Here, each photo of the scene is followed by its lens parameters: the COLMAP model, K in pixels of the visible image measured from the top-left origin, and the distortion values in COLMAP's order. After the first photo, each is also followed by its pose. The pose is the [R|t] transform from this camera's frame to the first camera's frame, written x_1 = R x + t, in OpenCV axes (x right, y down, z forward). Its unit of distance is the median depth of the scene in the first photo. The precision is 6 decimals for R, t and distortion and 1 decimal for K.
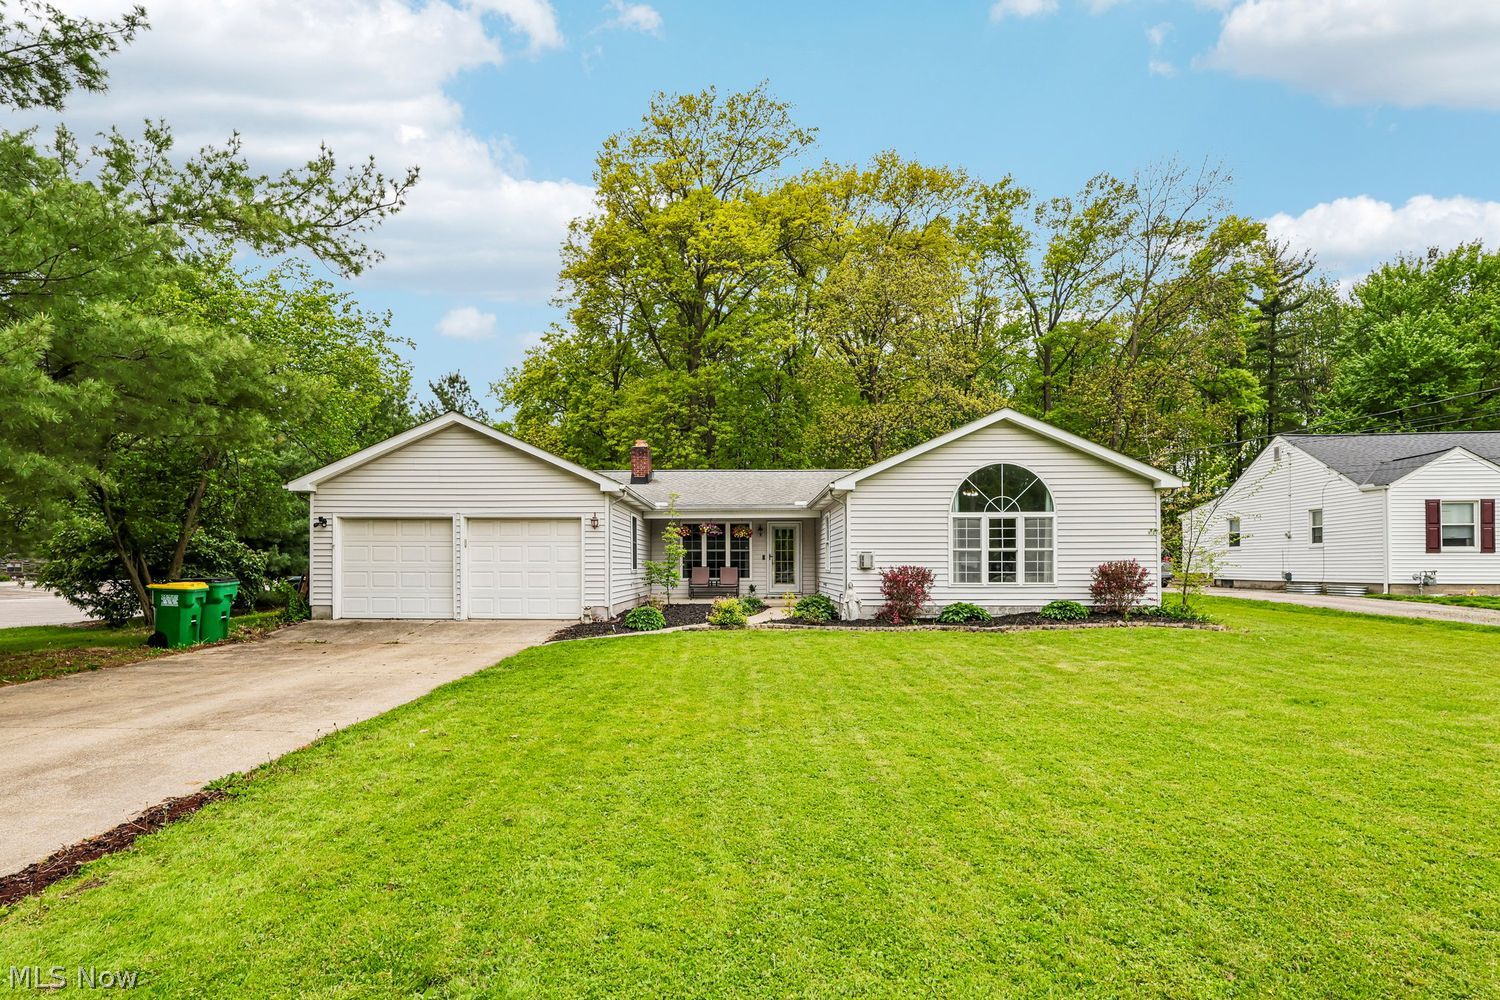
lens RADIAL K [[797.5, 0, 761.3], [0, 797.5, 536.6], [0, 0, 1]] dist [0.004147, -0.000870]
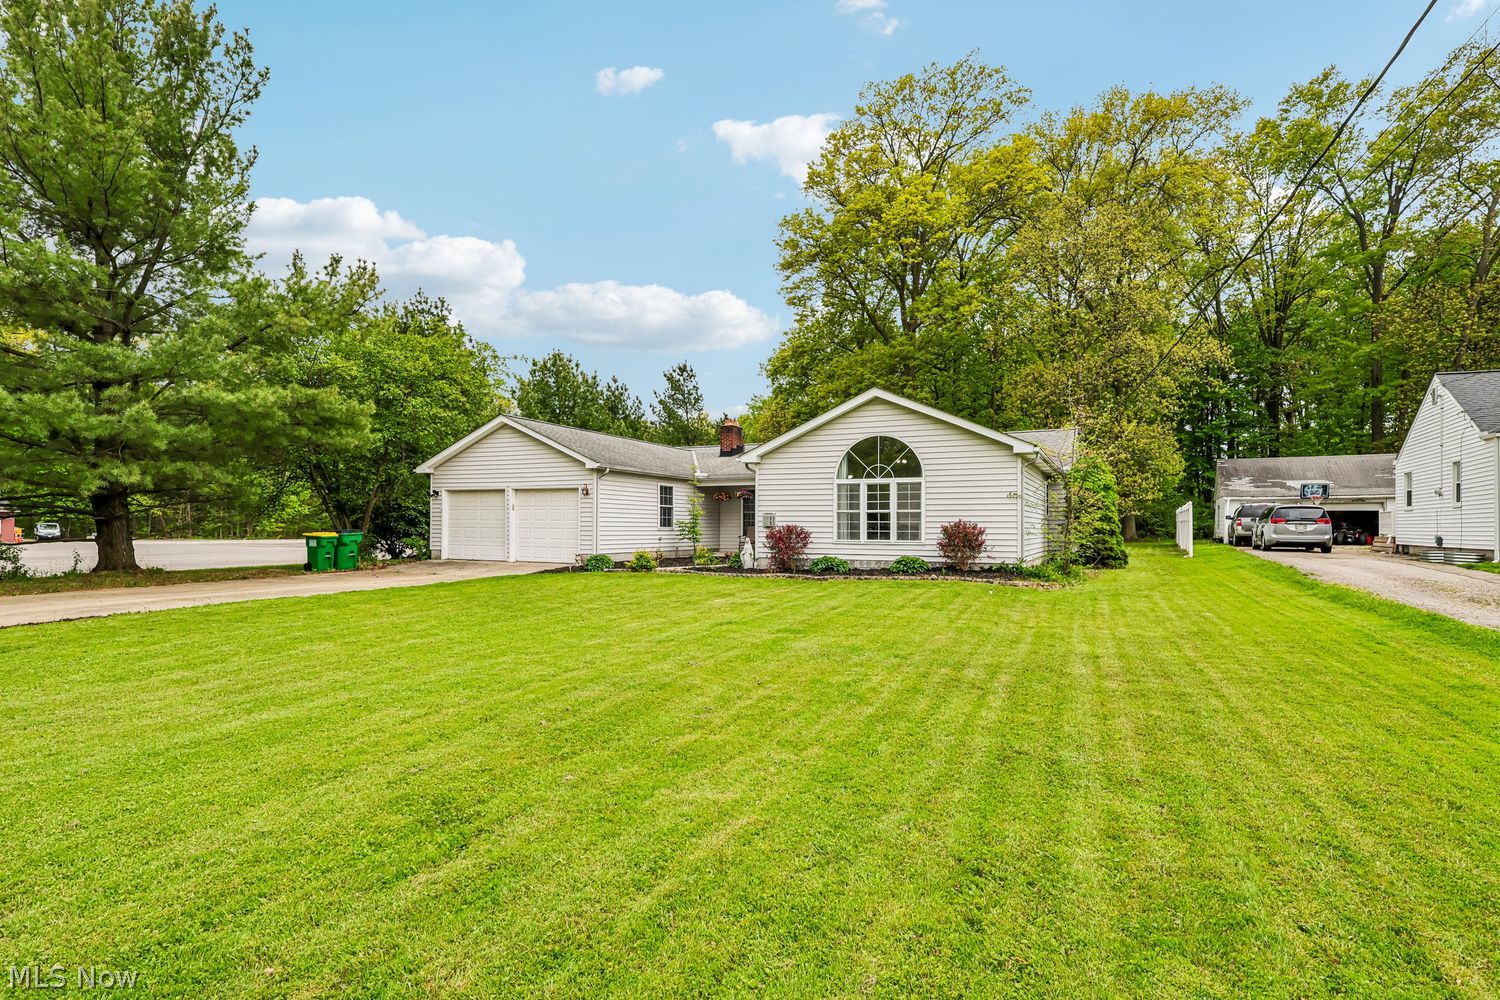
lens RADIAL K [[759.6, 0, 757.1], [0, 759.6, 516.1], [0, 0, 1]] dist [0.010482, -0.001099]
pose [[0.918579, 0.001496, -0.395235, 0.564943], [0.008737, 0.999672, 0.024089, -0.004407], [0.395141, -0.025581, 0.918264, -0.065993]]
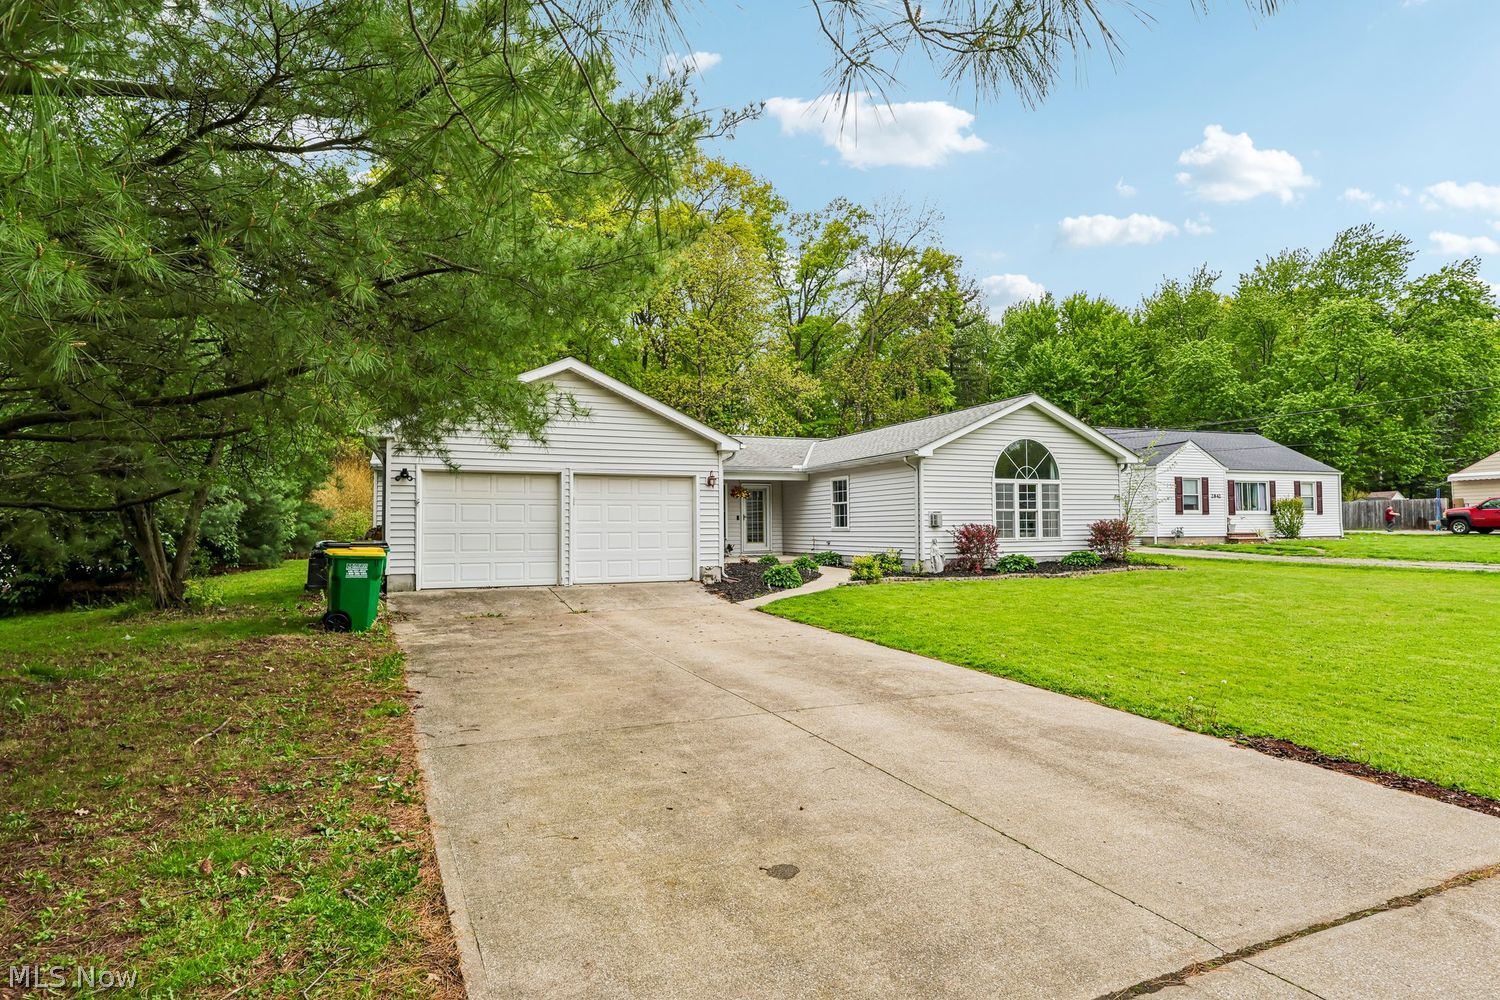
lens RADIAL K [[759.6, 0, 749.3], [0, 759.6, 491.4], [0, 0, 1]] dist [0.010482, -0.001099]
pose [[0.908112, 0.013595, 0.418507, -0.559465], [-0.008071, 0.999855, -0.014968, 0.008358], [-0.418650, 0.010215, 0.908090, 0.124189]]
